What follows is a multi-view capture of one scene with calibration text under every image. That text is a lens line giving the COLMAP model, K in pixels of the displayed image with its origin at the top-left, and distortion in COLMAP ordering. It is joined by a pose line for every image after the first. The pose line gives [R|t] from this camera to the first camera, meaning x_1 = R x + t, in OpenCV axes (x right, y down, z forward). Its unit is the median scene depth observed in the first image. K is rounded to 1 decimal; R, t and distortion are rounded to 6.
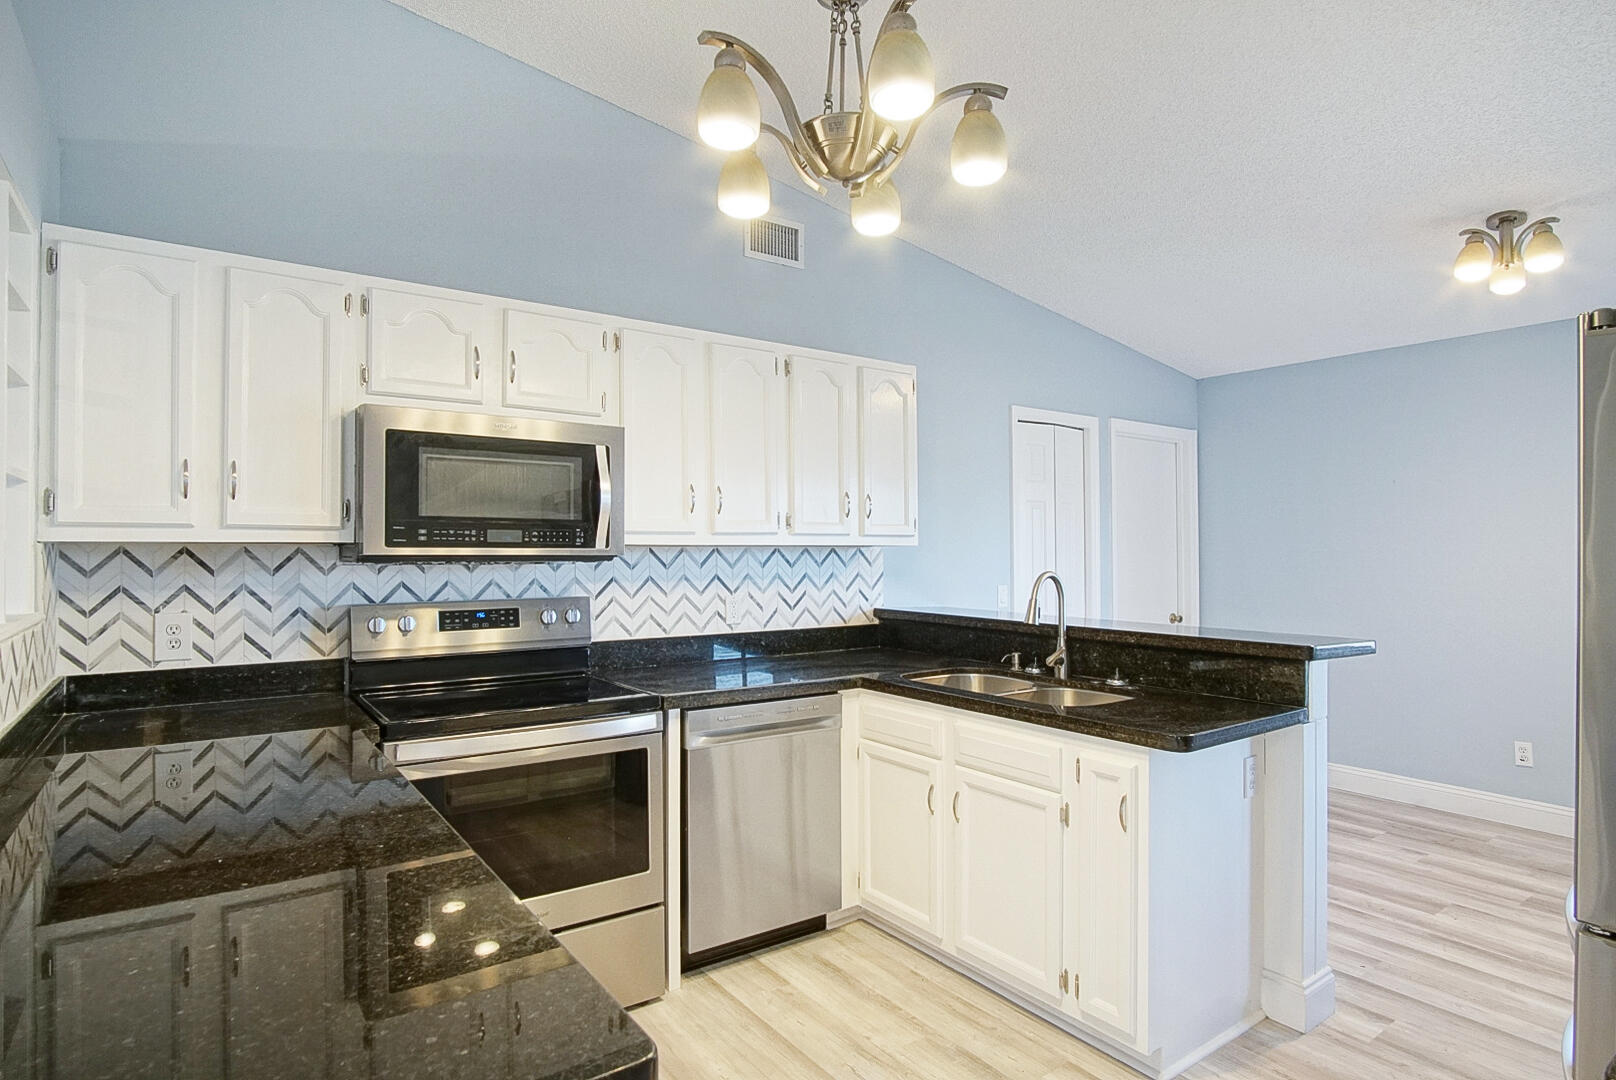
lens RADIAL K [[859.7, 0, 808.0], [0, 859.7, 540.0], [0, 0, 1]] dist [-0.029471, 0.008810]
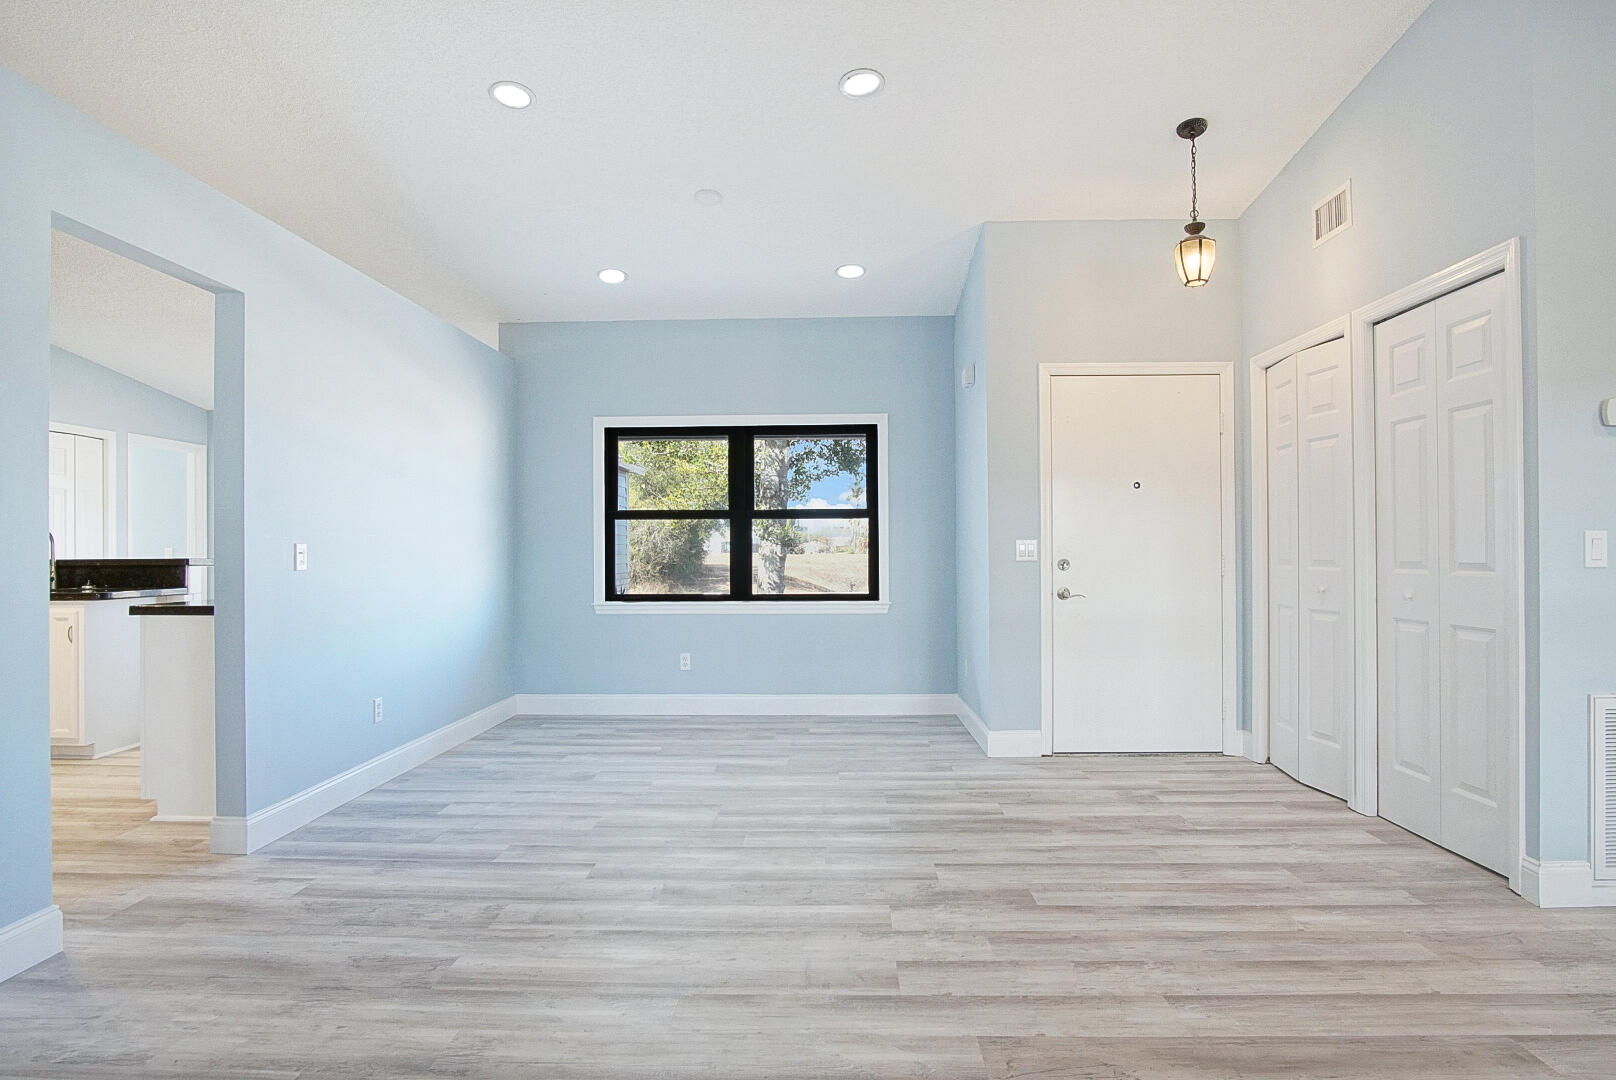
lens RADIAL K [[859.7, 0, 808.0], [0, 859.7, 540.0], [0, 0, 1]] dist [-0.029471, 0.008810]
pose [[0.600262, -0.001164, 0.799803, -0.142412], [0.006300, 0.999975, -0.003273, 0.072108], [-0.799779, 0.007003, 0.600254, -1.180711]]
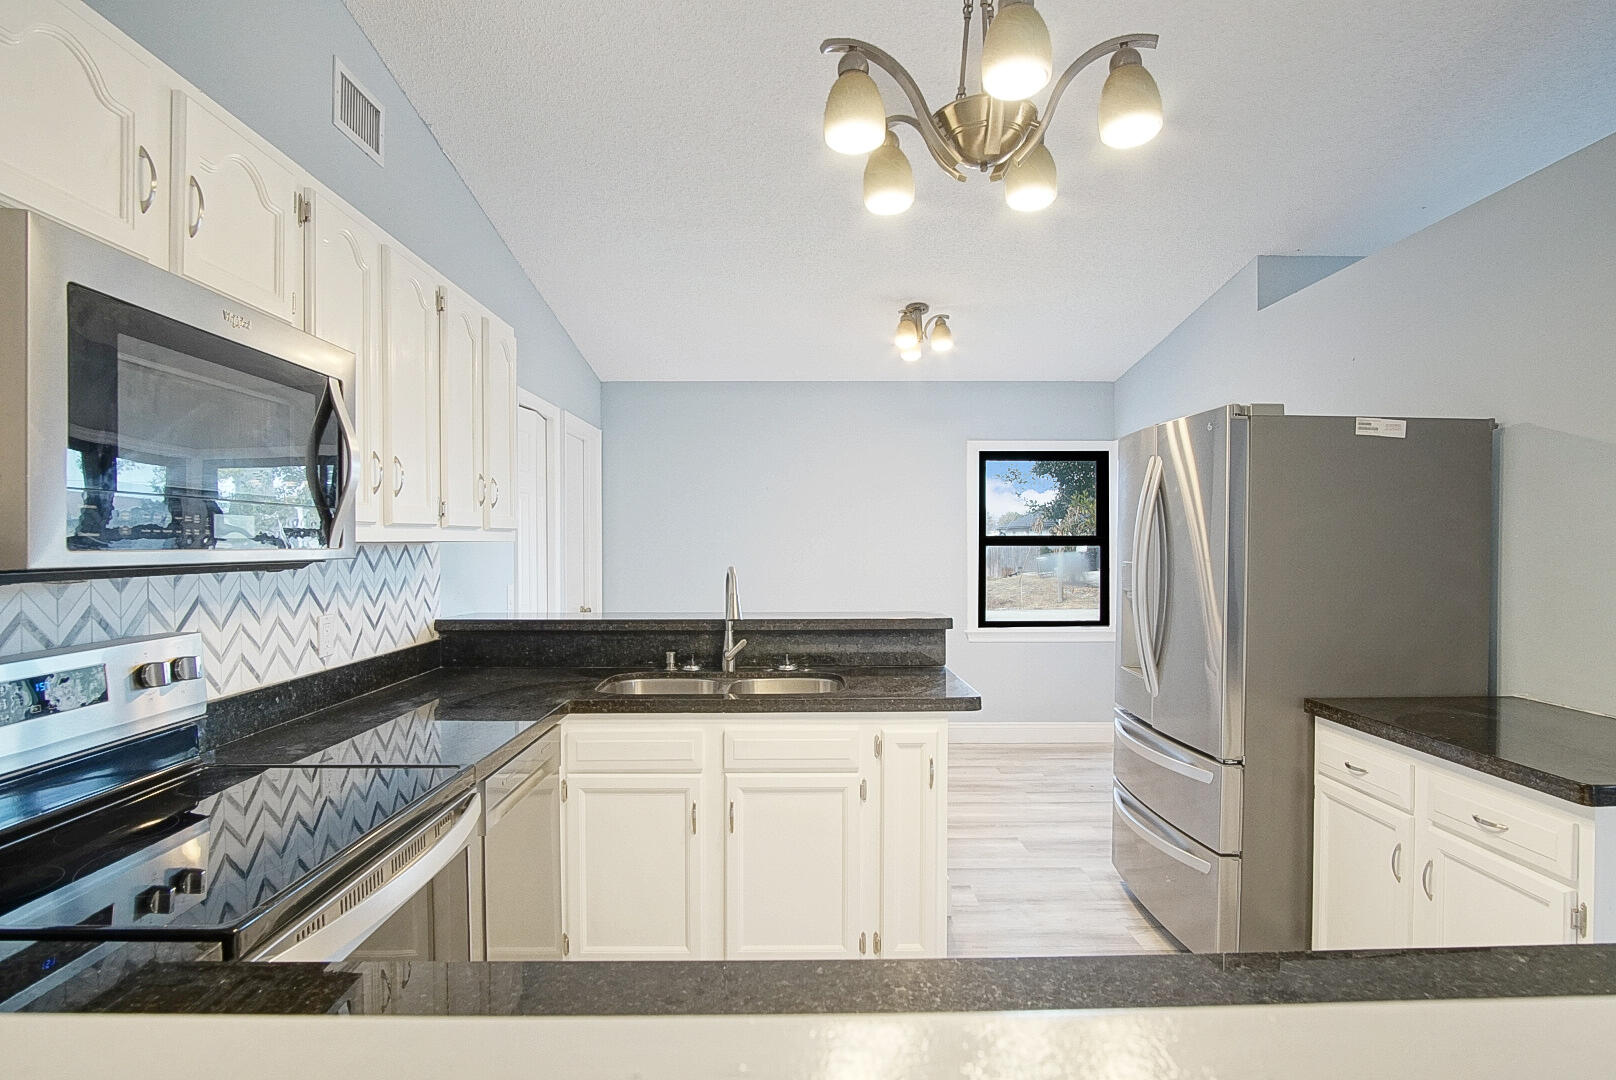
lens RADIAL K [[871.9, 0, 810.2], [0, 871.9, 544.6], [0, 0, 1]] dist [-0.021994, 0.000351]
pose [[0.568090, -0.006188, 0.822943, -0.474559], [-0.003972, 0.999939, 0.010261, 0.000047], [-0.822957, -0.009098, 0.568031, 0.320021]]
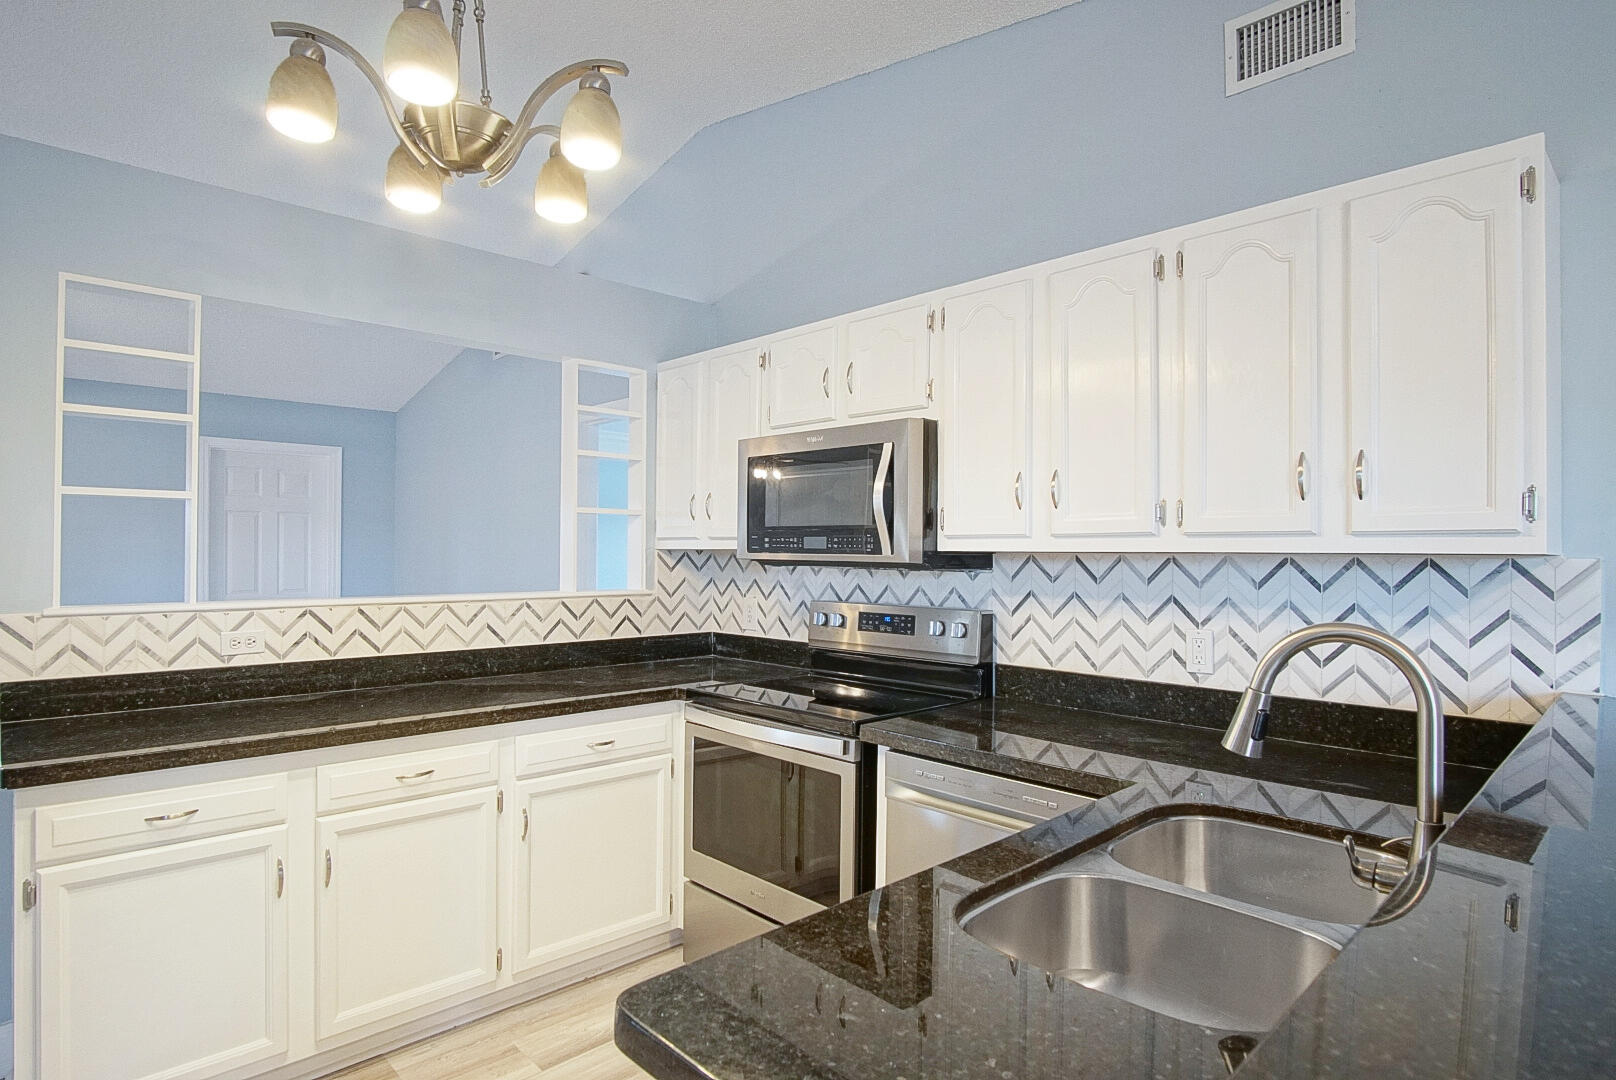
lens RADIAL K [[871.9, 0, 810.2], [0, 871.9, 544.6], [0, 0, 1]] dist [-0.021994, 0.000351]
pose [[0.146945, -0.009793, -0.989096, 0.575063], [0.000734, 0.999952, -0.009791, 0.006689], [0.989144, 0.000713, 0.146945, 0.665174]]
